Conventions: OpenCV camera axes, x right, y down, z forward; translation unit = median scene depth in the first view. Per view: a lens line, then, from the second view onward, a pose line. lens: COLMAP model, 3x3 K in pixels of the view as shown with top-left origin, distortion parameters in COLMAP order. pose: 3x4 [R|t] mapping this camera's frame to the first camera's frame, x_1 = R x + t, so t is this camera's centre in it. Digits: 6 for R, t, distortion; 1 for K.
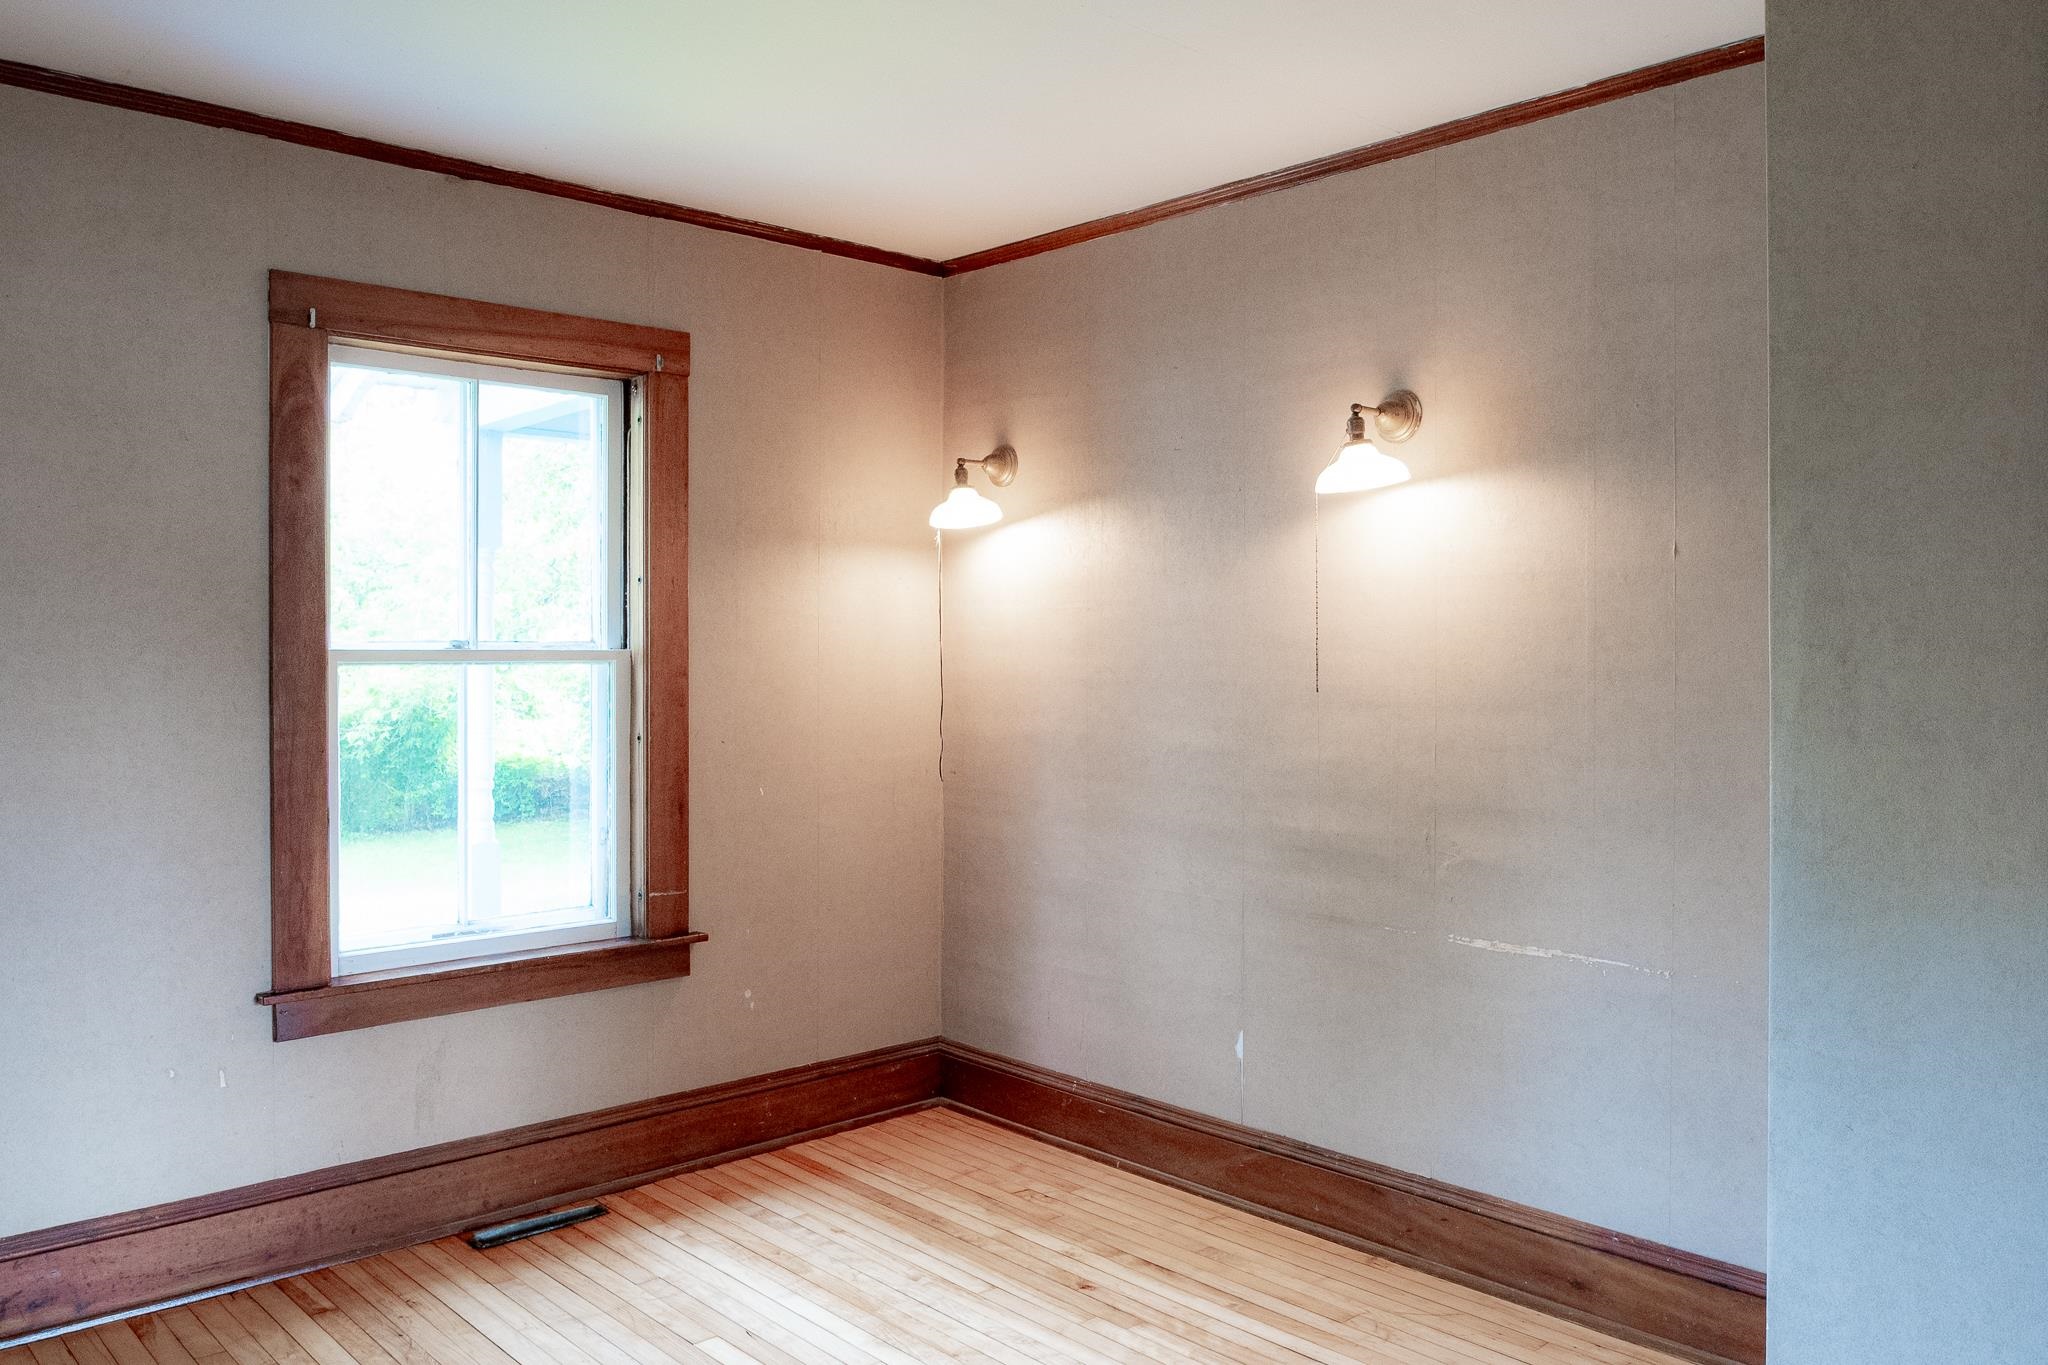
lens RADIAL K [[1568.4, 0, 1025.7], [0, 1568.4, 634.3], [0, 0, 1]] dist [-0.023938, 0.000314]
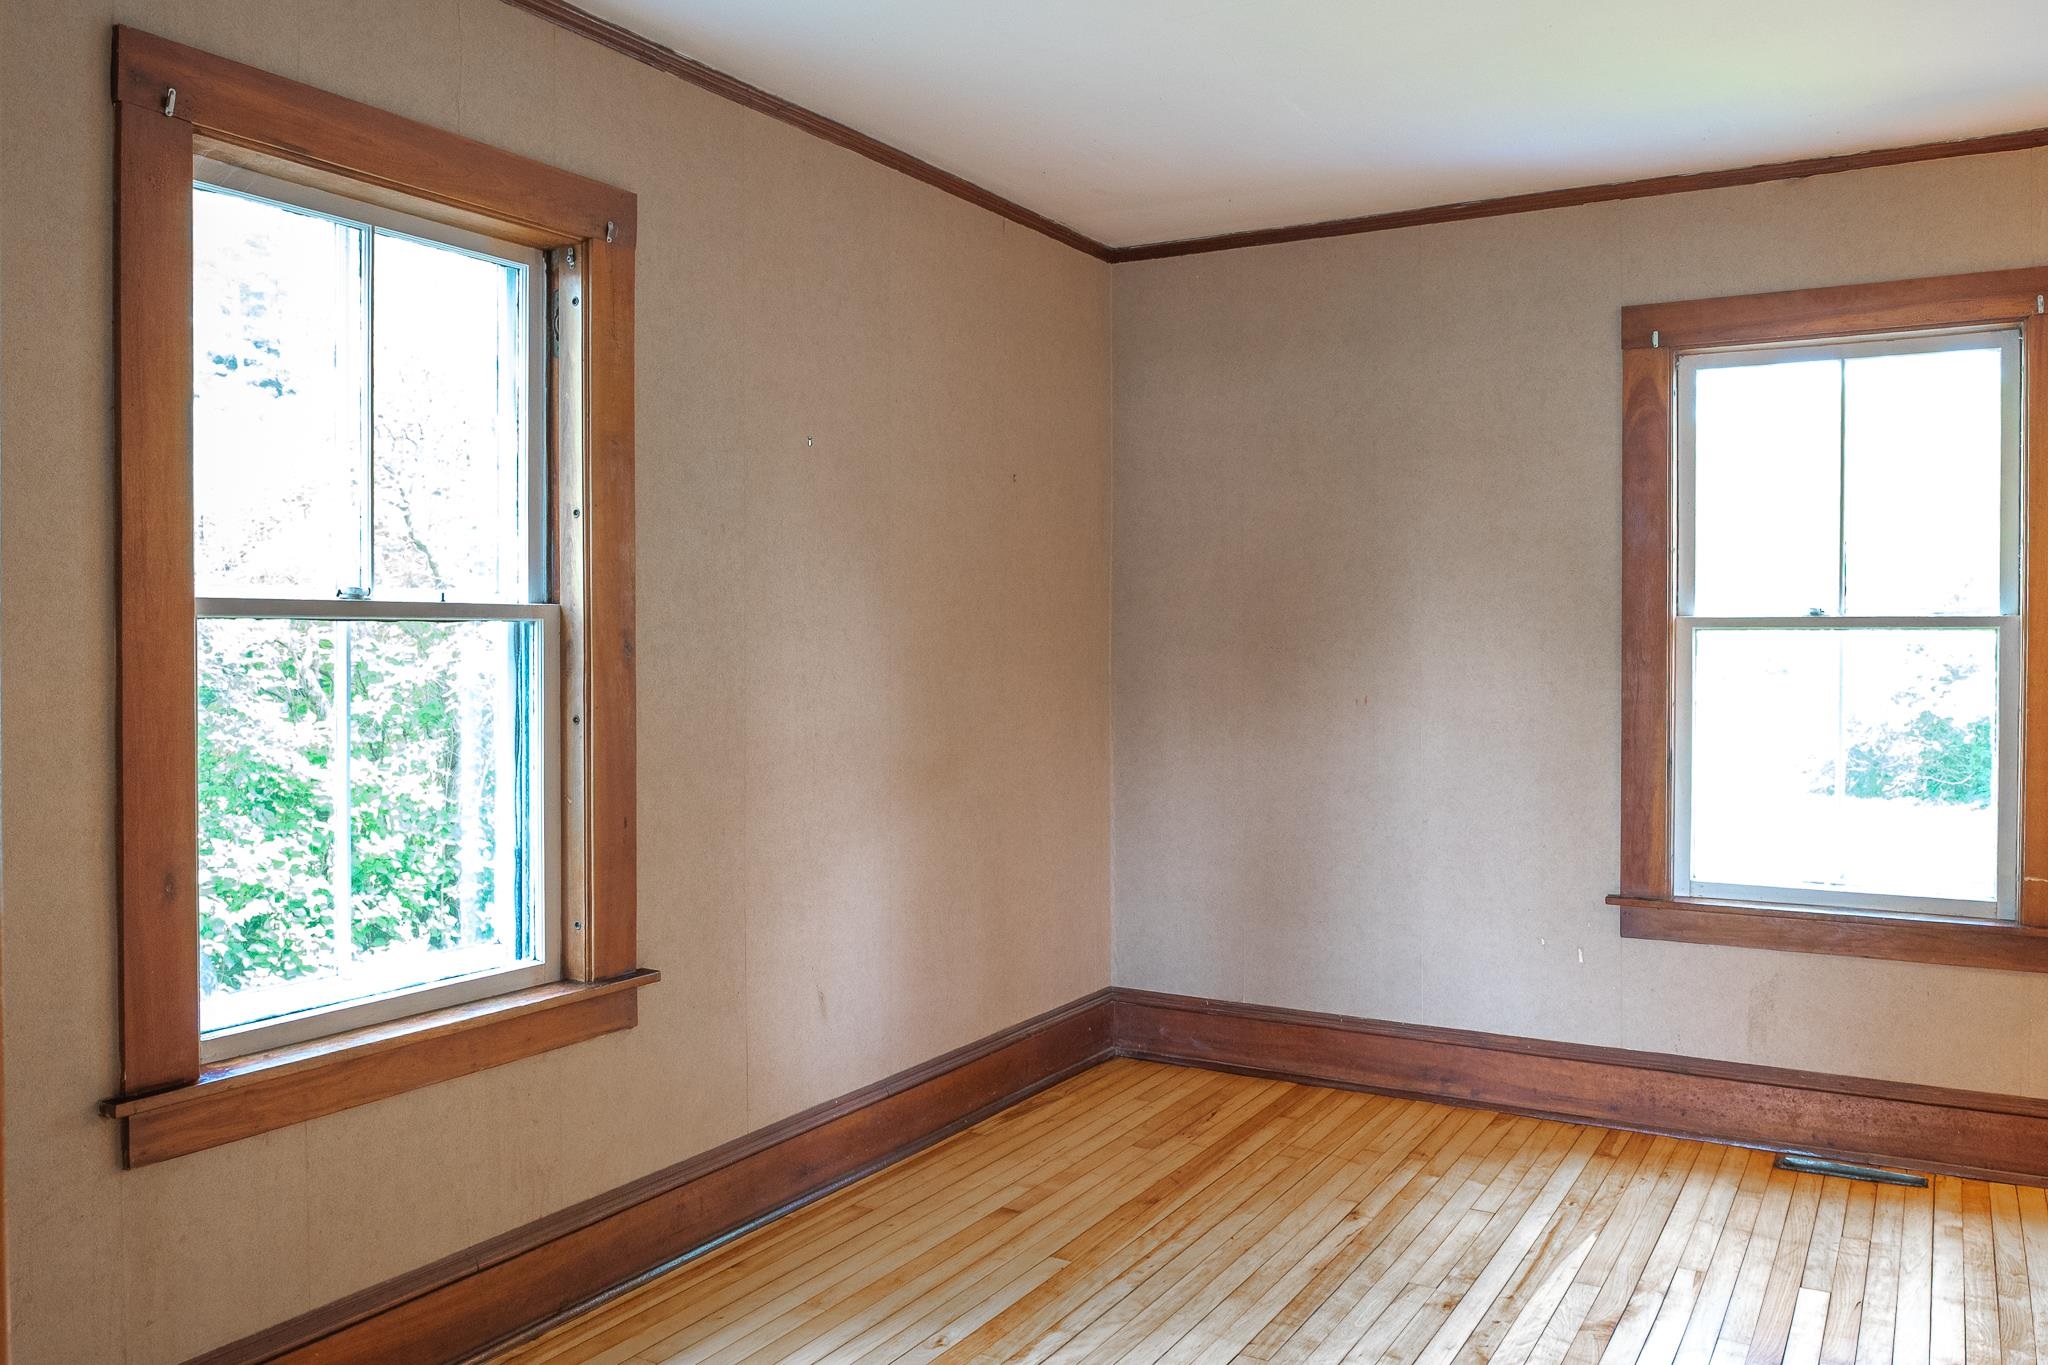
lens RADIAL K [[1568.4, 0, 1025.7], [0, 1568.4, 634.3], [0, 0, 1]] dist [-0.023938, 0.000314]
pose [[0.292093, 0.002840, -0.956386, 0.548987], [0.010190, 0.999930, 0.006081, 0.010716], [0.956336, -0.011522, 0.292044, 0.191222]]
